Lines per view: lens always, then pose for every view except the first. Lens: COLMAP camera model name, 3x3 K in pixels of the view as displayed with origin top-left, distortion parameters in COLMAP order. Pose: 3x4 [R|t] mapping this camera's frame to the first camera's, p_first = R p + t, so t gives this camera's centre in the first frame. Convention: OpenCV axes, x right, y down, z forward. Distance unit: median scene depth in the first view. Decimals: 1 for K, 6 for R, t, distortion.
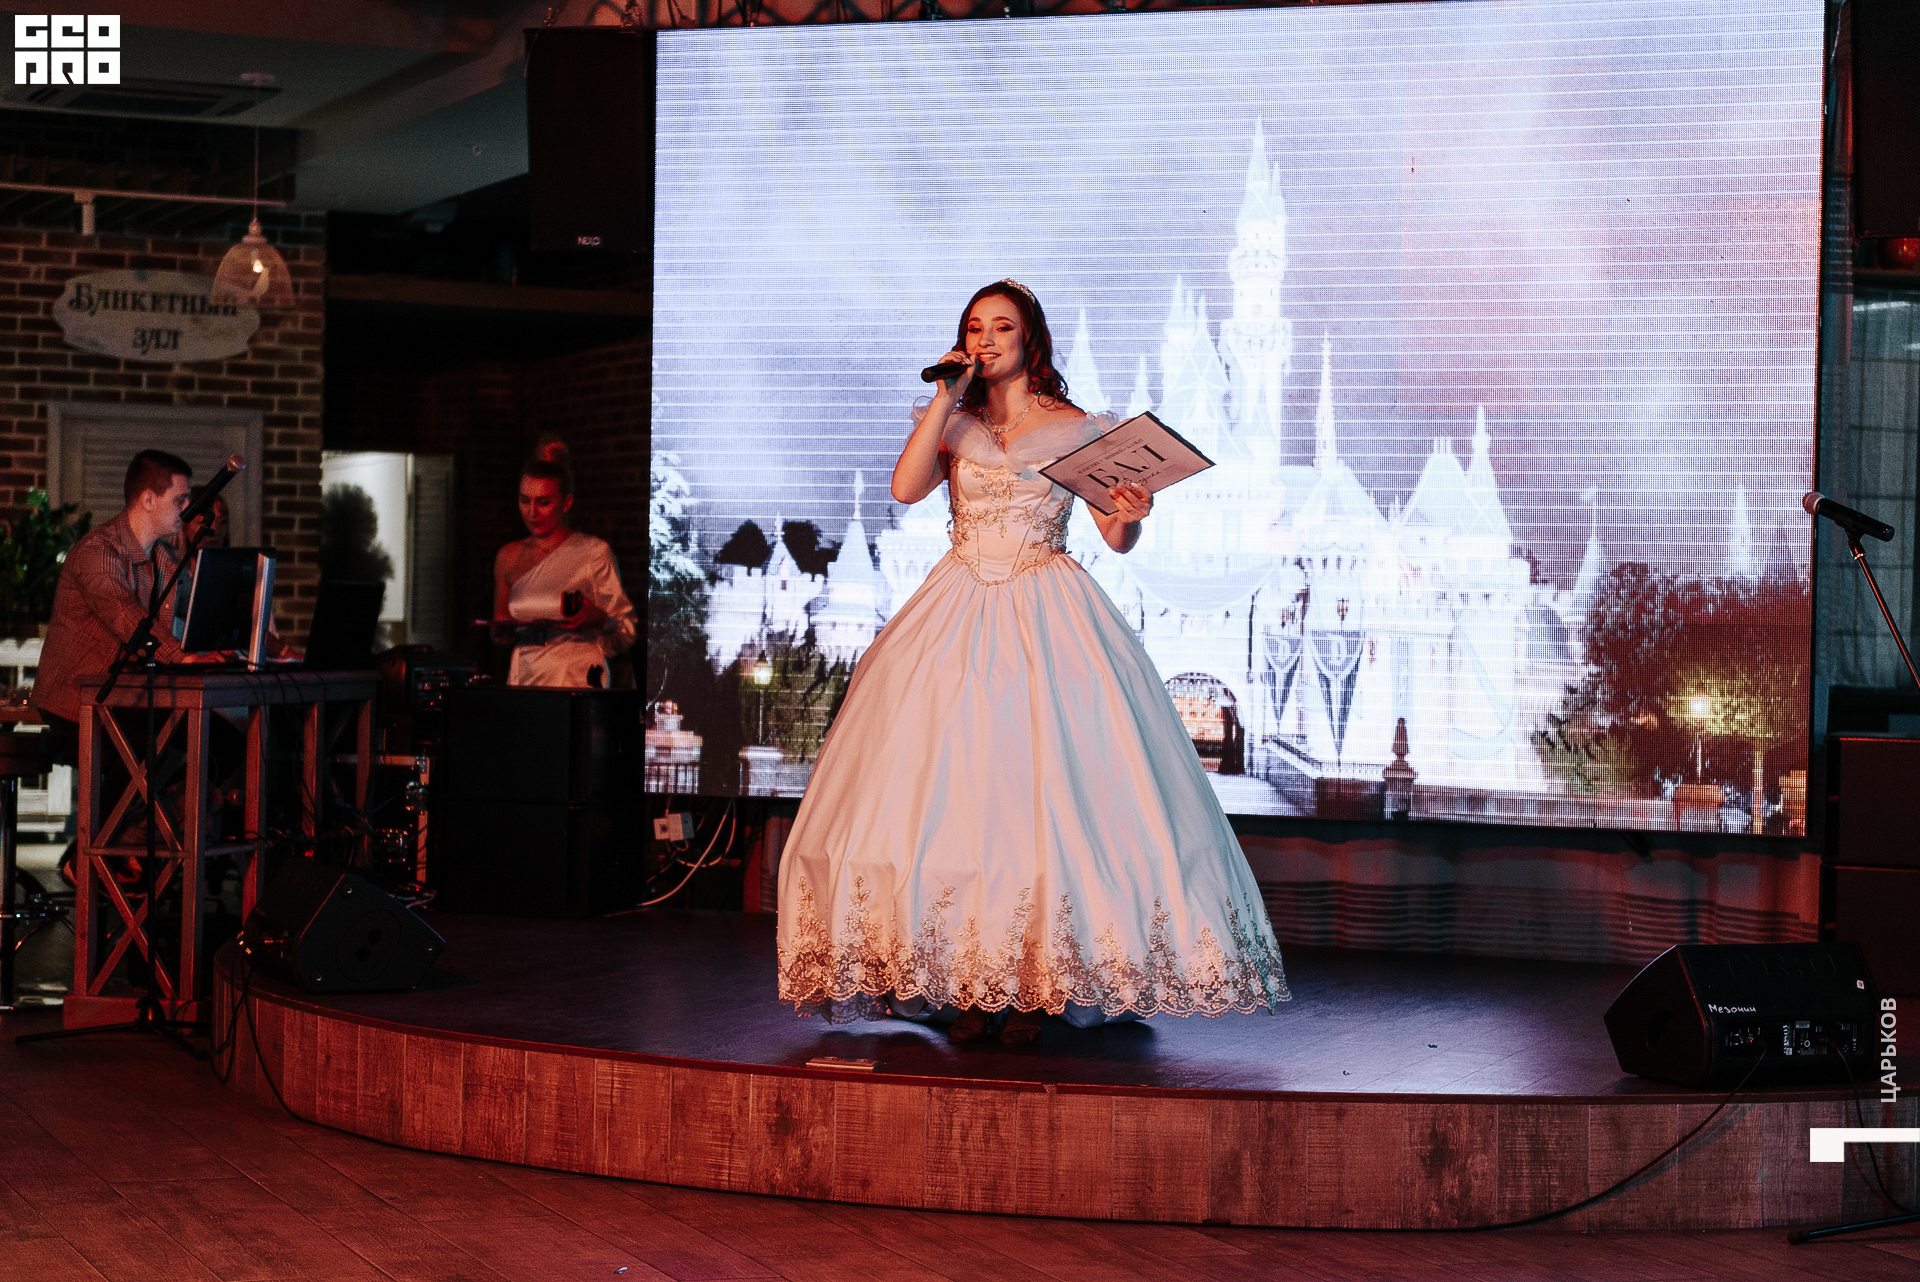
lens RADIAL K [[3941.4, 0, 1007.3], [0, 3941.4, 648.5], [0, 0, 1]] dist [0.103762, 0.000000]
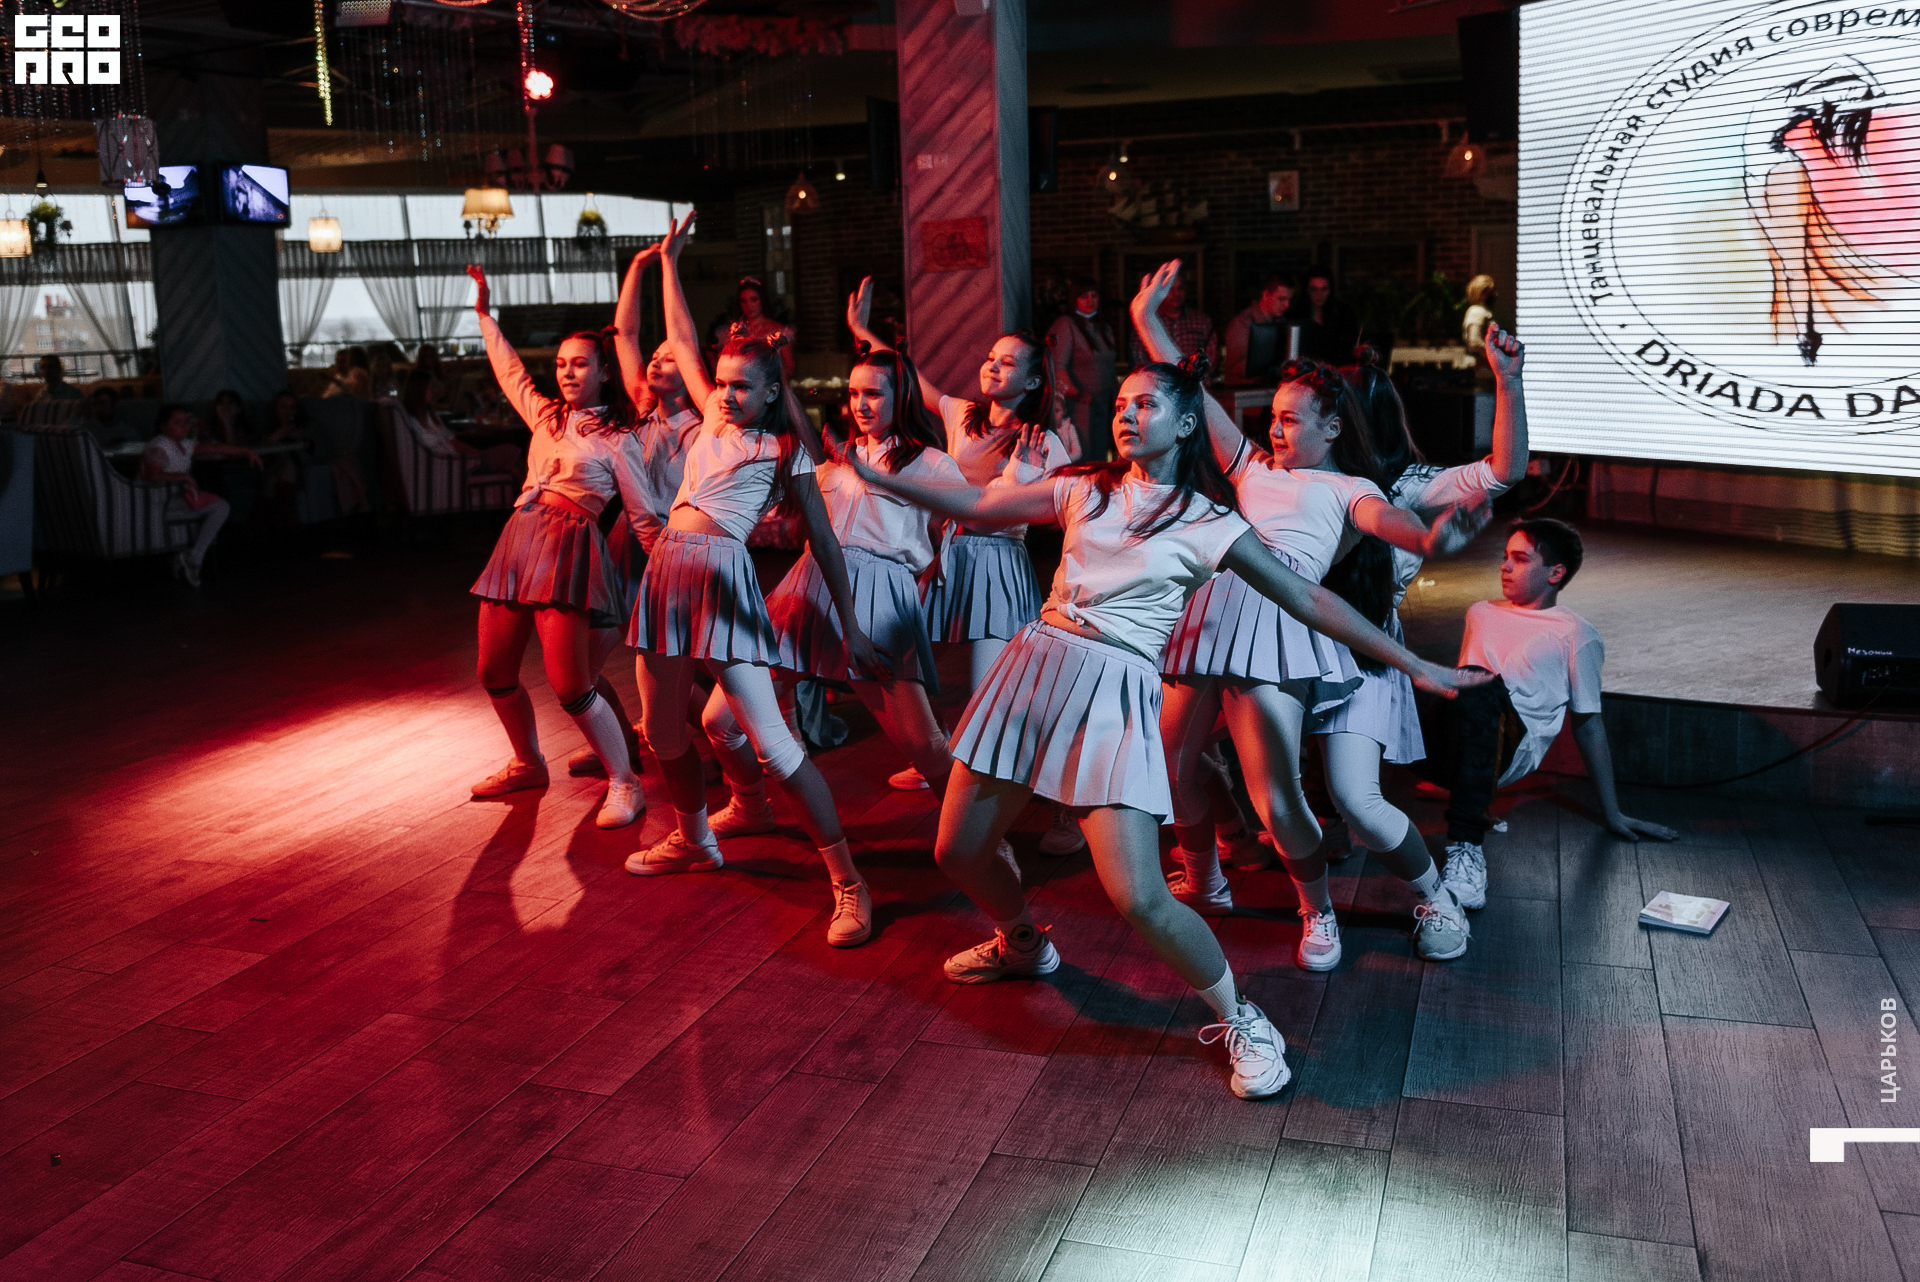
lens RADIAL K [[1746.2, 0, 873.4], [0, 1746.2, 571.3], [0, 0, 1]] dist [-0.028972, 0.017660]
pose [[0.717926, 0.058281, -0.693675, 0.241961], [0.040410, 0.991320, 0.125110, -0.017891], [0.694945, -0.117851, 0.709339, 0.231670]]
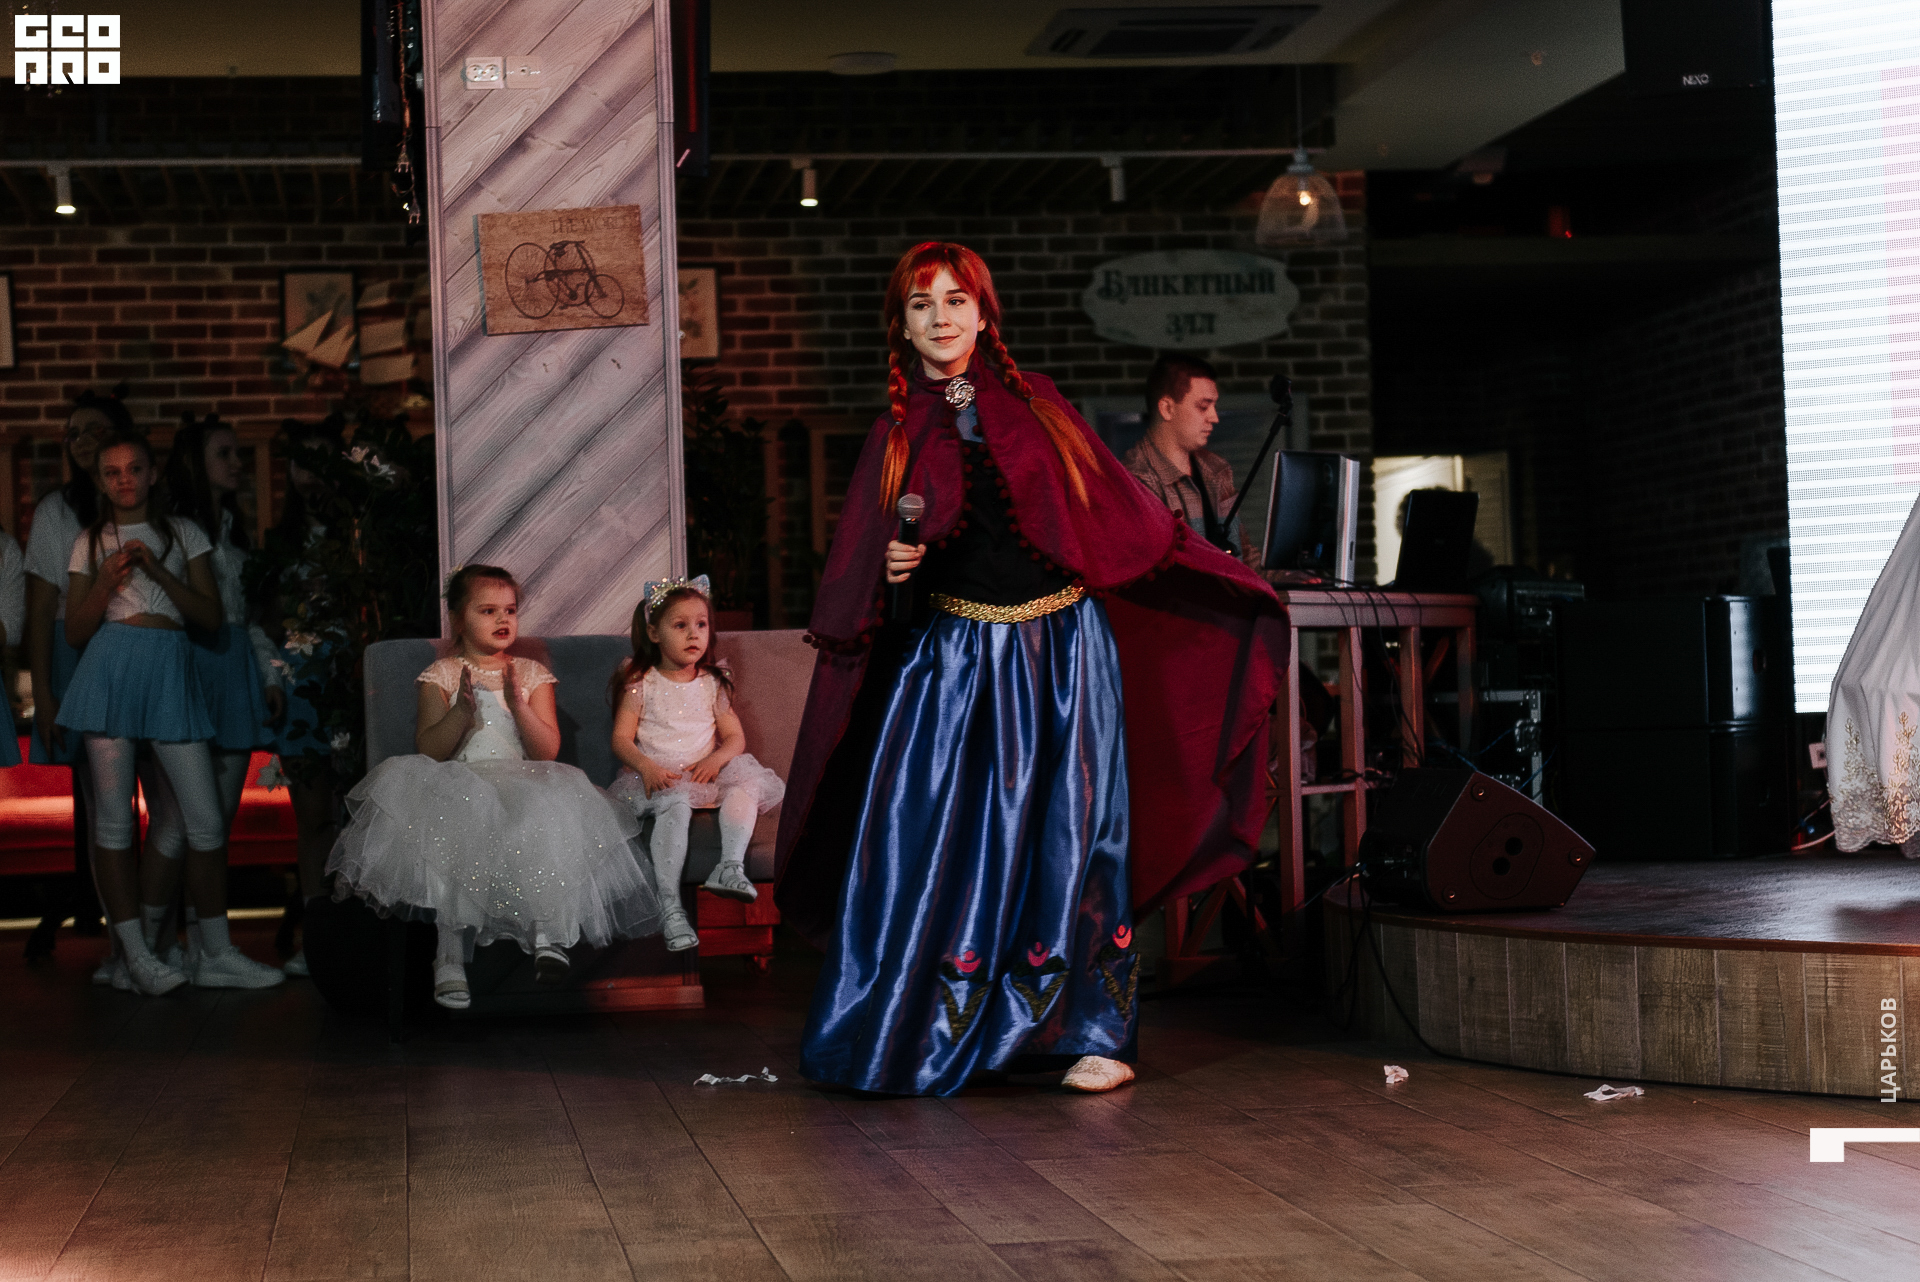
lens RADIAL K [[4145.5, 0, 969.1], [0, 4145.5, 683.0], [0, 0, 1]] dist [0.150507, 0.000000]
pose [[0.964901, -0.056782, -0.256403, -0.032211], [0.051787, 0.998315, -0.026194, 0.043428], [0.257458, 0.011996, 0.966215, 0.078820]]
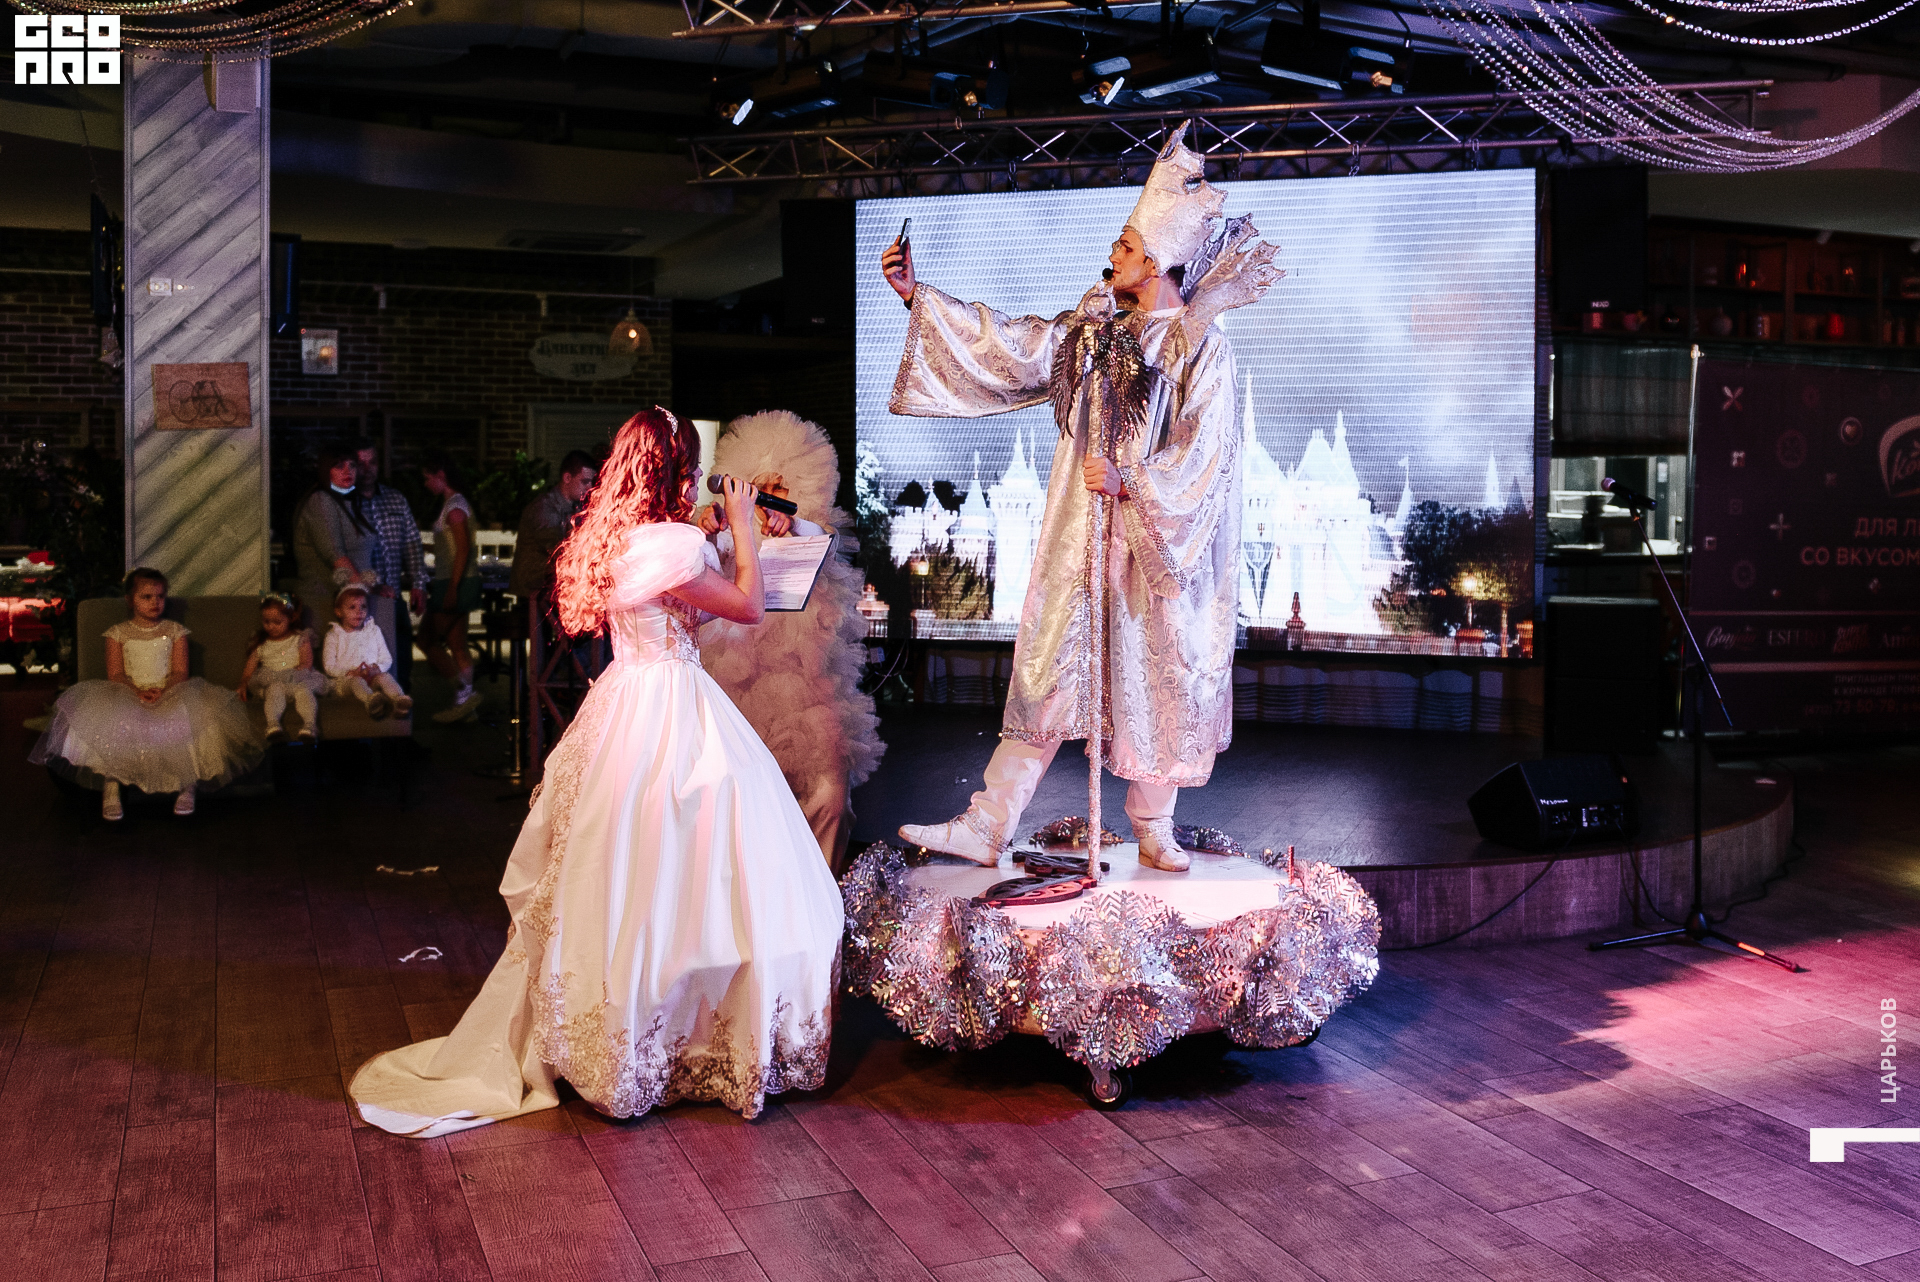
lens RADIAL K [[1818.7, 0, 1069.4], [0, 1818.7, 521.4], [0, 0, 1]] dist [-0.050630, 0.000000]
pose [[0.999034, -0.018080, 0.040044, -0.028352], [0.017299, 0.999655, 0.019758, -0.028070], [-0.040387, -0.019047, 0.999003, 0.189908]]
